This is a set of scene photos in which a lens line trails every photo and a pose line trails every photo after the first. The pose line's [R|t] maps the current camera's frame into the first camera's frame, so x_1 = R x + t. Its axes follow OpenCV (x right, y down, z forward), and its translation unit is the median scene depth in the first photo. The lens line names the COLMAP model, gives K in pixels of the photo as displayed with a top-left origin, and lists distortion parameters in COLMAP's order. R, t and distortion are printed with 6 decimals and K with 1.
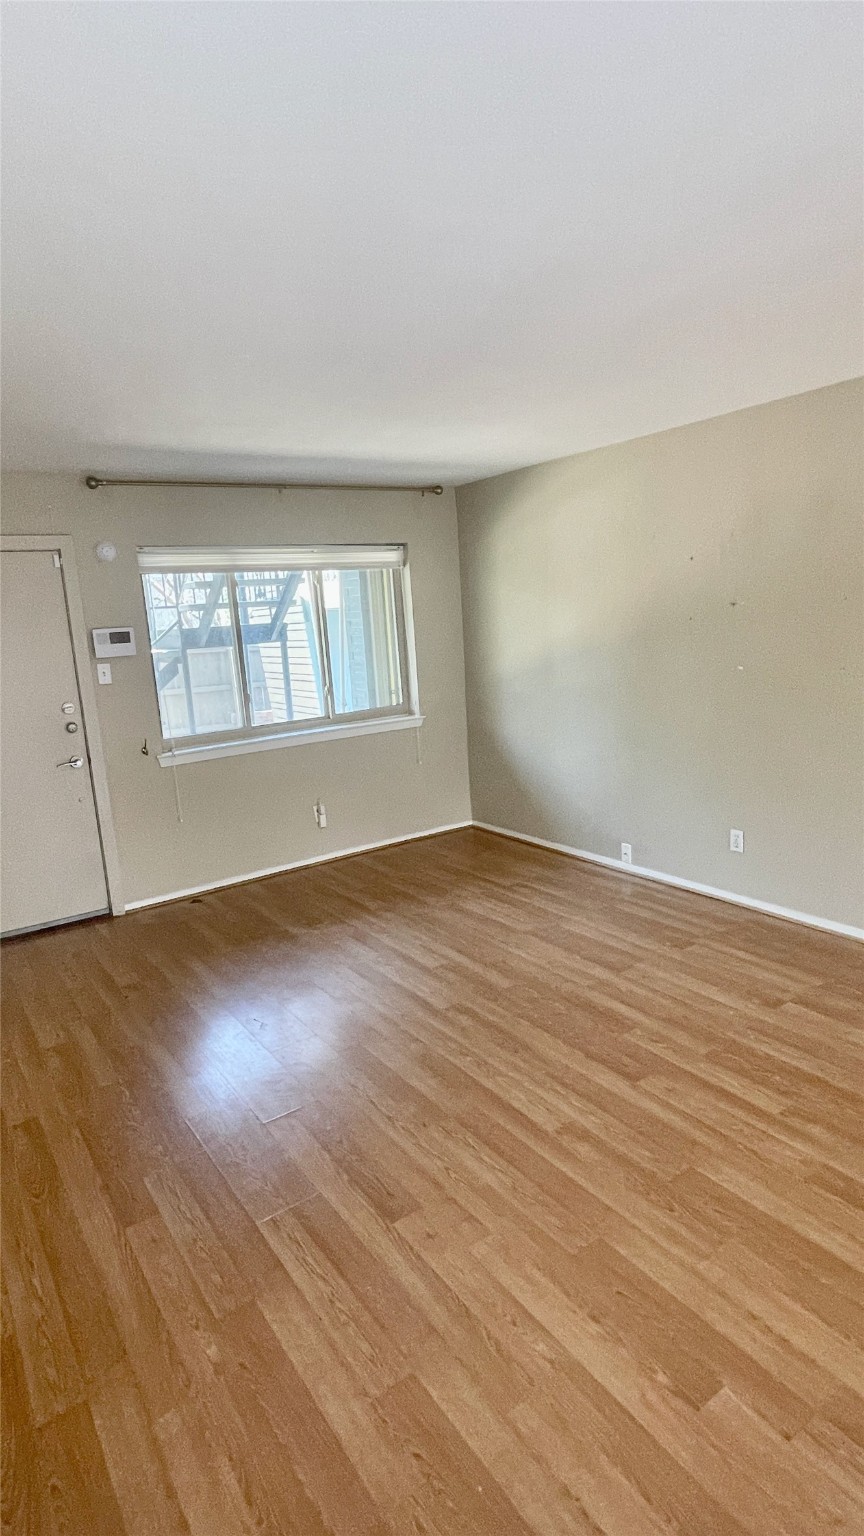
lens RADIAL K [[840.0, 0, 429.3], [0, 840.0, 769.4], [0, 0, 1]] dist [-0.001103, -0.000287]
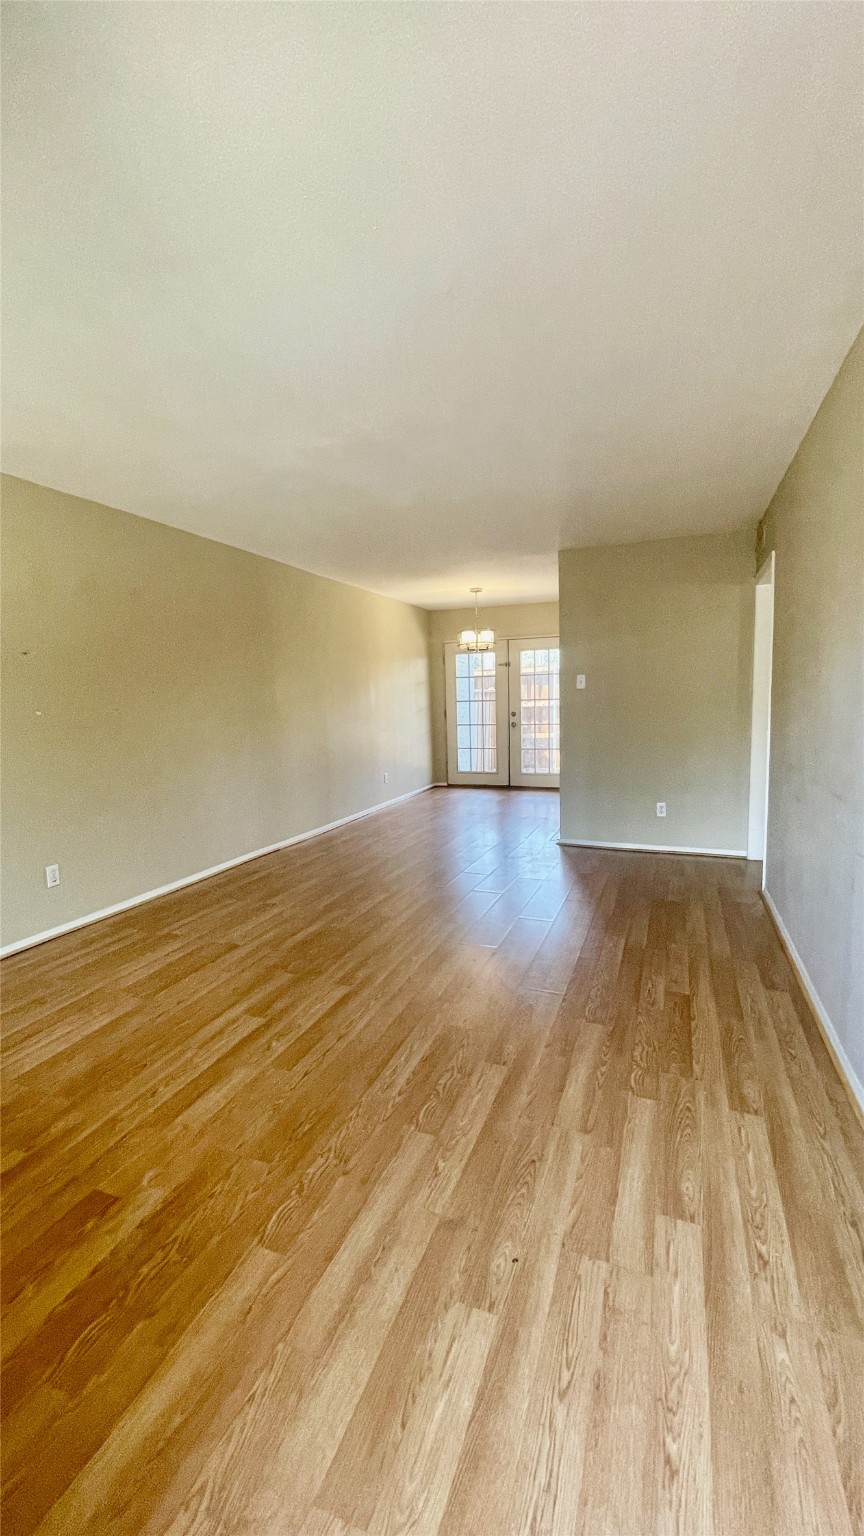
lens RADIAL K [[637.5, 0, 424.5], [0, 637.5, 763.1], [0, 0, 1]] dist [-0.001689, -0.000068]
pose [[-0.569529, -0.008285, 0.821929, -0.643356], [0.210252, 0.965215, 0.155417, -0.090128], [-0.794626, 0.261327, -0.547976, 1.180323]]
